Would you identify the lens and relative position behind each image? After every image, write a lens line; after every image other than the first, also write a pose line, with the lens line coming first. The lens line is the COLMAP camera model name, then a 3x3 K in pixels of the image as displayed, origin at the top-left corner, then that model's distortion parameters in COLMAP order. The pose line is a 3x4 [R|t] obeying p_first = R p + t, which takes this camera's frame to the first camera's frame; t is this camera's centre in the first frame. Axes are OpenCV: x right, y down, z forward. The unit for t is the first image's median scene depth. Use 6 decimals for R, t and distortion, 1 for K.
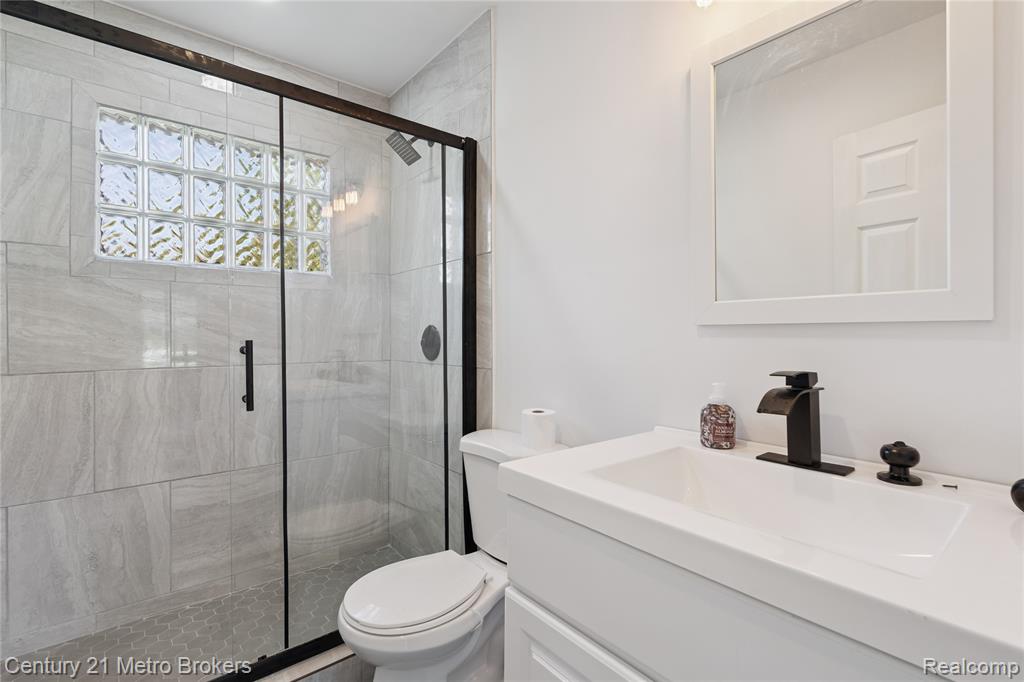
lens RADIAL K [[471.1, 0, 512.0], [0, 471.1, 341.0], [0, 0, 1]] dist [0.012814, -0.000396]
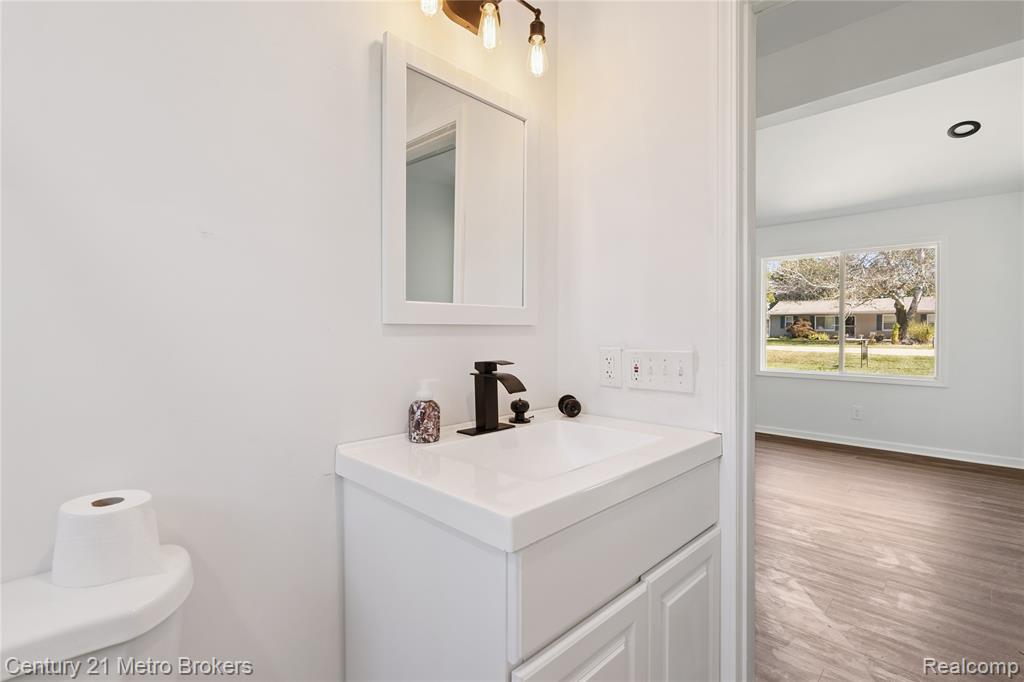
lens RADIAL K [[471.1, 0, 512.0], [0, 471.1, 341.0], [0, 0, 1]] dist [0.012814, -0.000396]
pose [[-0.076038, -0.019757, 0.996909, -0.698301], [0.009564, 0.999743, 0.020542, -0.018821], [-0.997059, 0.011096, -0.075830, 0.987627]]
